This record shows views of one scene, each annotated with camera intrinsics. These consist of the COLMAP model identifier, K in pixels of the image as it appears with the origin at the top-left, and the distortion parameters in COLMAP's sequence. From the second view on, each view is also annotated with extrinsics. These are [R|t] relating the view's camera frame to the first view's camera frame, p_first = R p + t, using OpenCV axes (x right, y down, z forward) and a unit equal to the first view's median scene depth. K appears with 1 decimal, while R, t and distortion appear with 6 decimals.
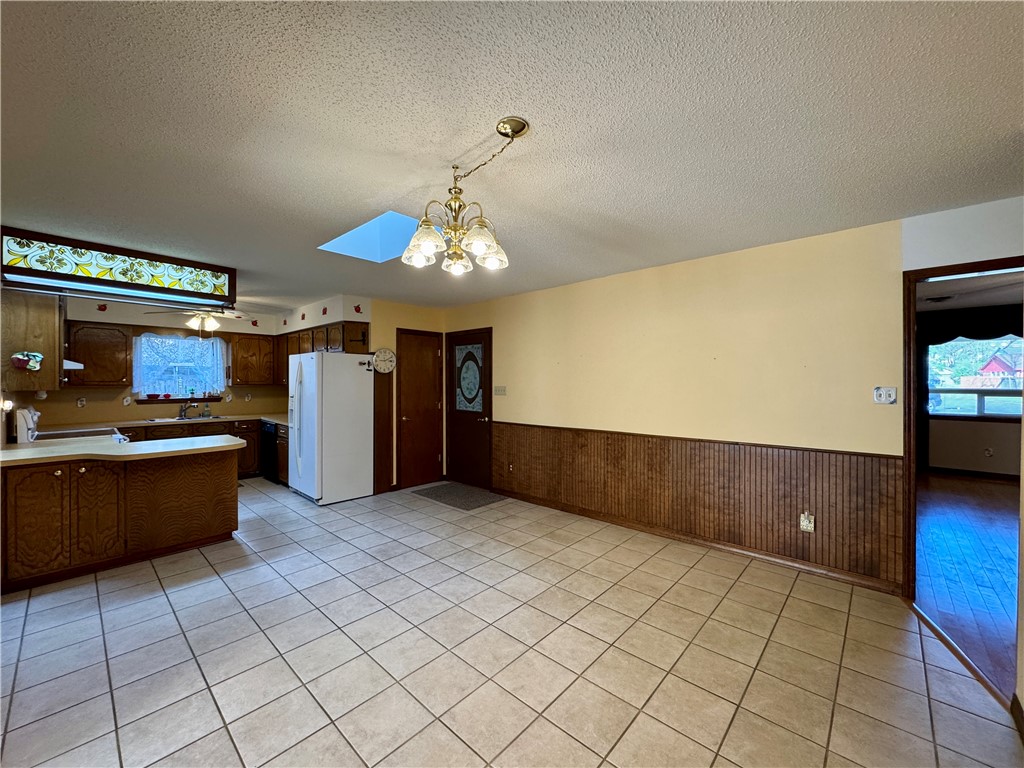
lens RADIAL K [[408.2, 0, 515.6], [0, 408.2, 384.1], [0, 0, 1]] dist [-0.006062, 0.001461]
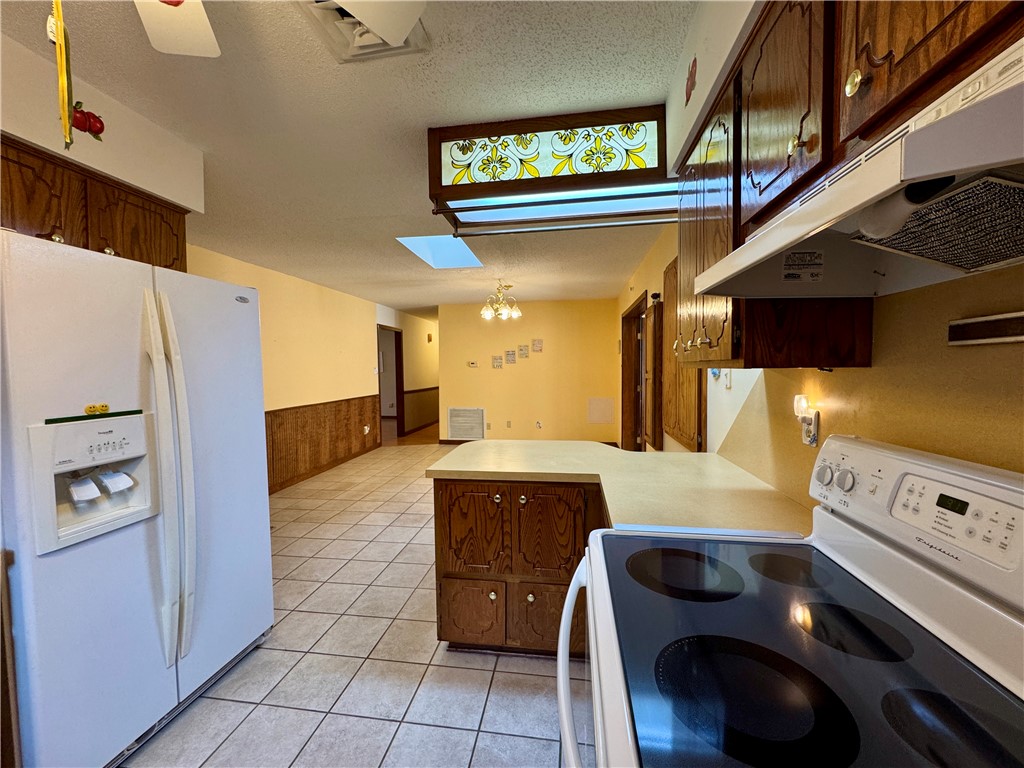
lens RADIAL K [[408.2, 0, 513.3], [0, 408.2, 383.0], [0, 0, 1]] dist [-0.006062, 0.001461]
pose [[-0.563160, -0.025487, 0.825955, -1.115929], [0.019067, 0.998857, 0.043823, 0.006145], [-0.826128, 0.040428, -0.562030, 1.144633]]
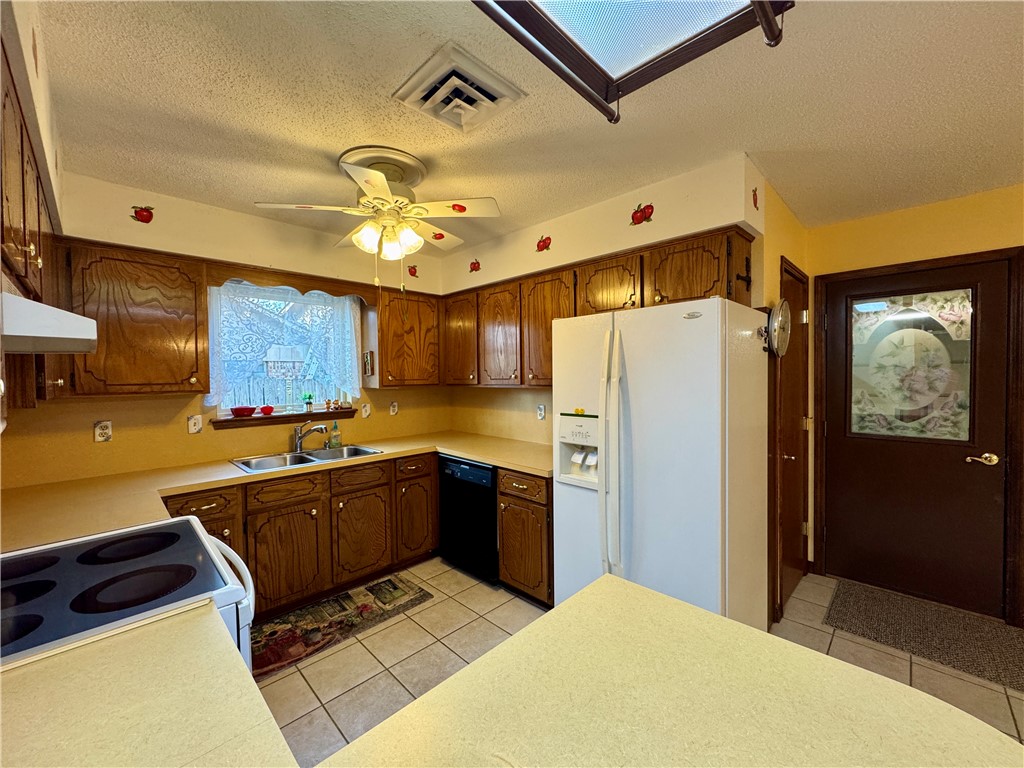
lens RADIAL K [[408.2, 0, 514.4], [0, 408.2, 383.8], [0, 0, 1]] dist [-0.006062, 0.001461]
pose [[0.999227, -0.012171, -0.037377, -0.736794], [0.012692, 0.999825, 0.013740, -0.009940], [0.037203, -0.014204, 0.999207, 0.701490]]
